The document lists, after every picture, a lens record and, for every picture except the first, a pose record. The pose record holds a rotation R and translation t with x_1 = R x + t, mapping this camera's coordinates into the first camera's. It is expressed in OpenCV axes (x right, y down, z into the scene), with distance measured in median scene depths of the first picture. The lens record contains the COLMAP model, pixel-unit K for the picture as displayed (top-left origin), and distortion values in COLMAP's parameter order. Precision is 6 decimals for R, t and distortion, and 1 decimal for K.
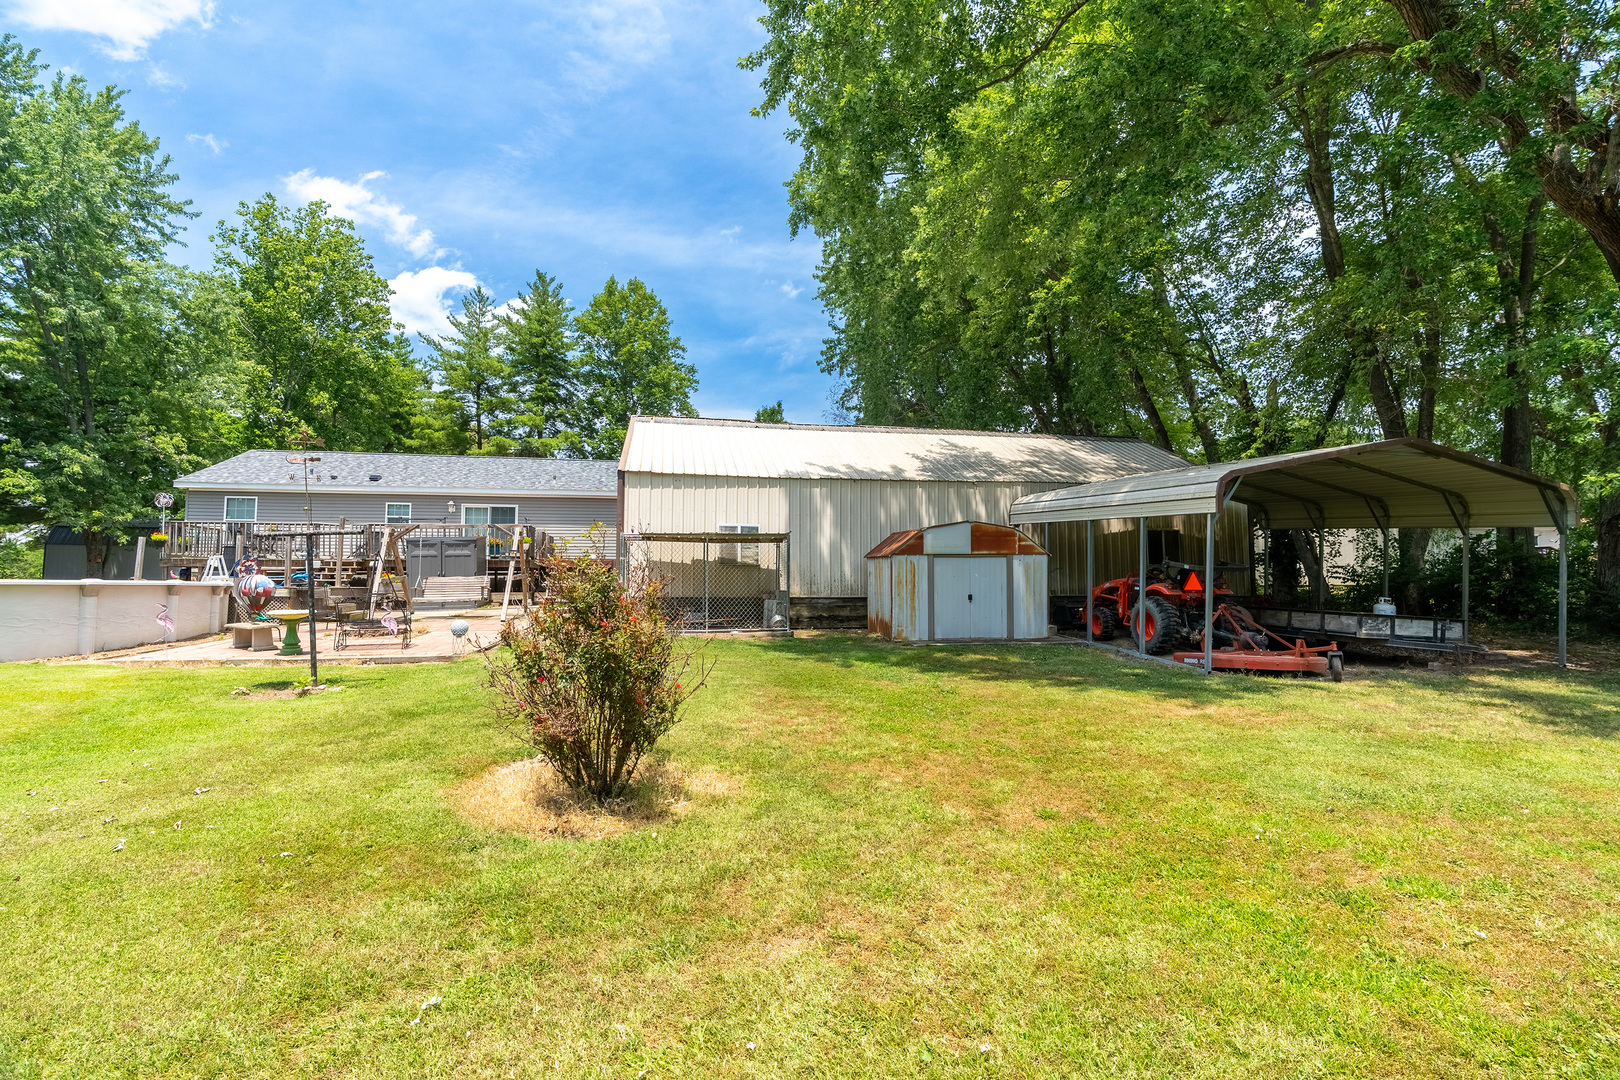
lens RADIAL K [[745.9, 0, 802.3], [0, 745.9, 543.9], [0, 0, 1]] dist [-0.001493, -0.000306]
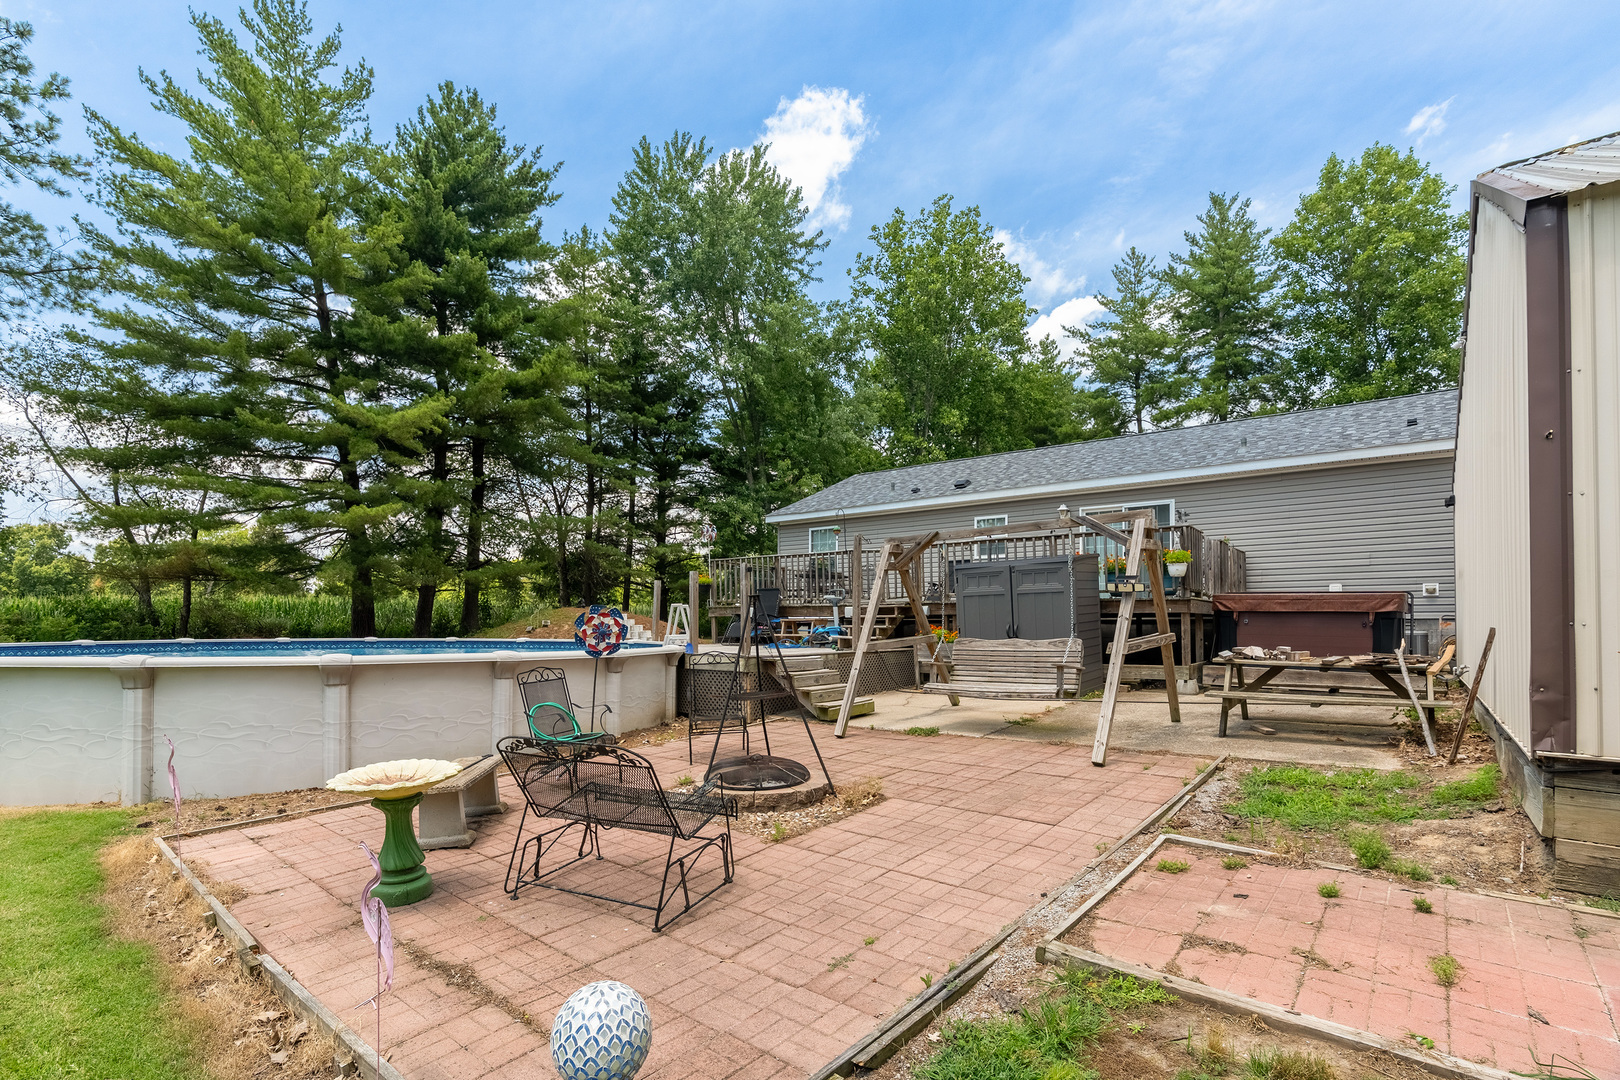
lens RADIAL K [[739.2, 0, 807.6], [0, 739.2, 608.1], [0, 0, 1]] dist [-0.015005, -0.000079]
pose [[0.648413, -0.011239, -0.761206, -0.115936], [0.039798, 0.999024, 0.019150, 0.006507], [0.760248, -0.042712, 0.648227, 0.355574]]
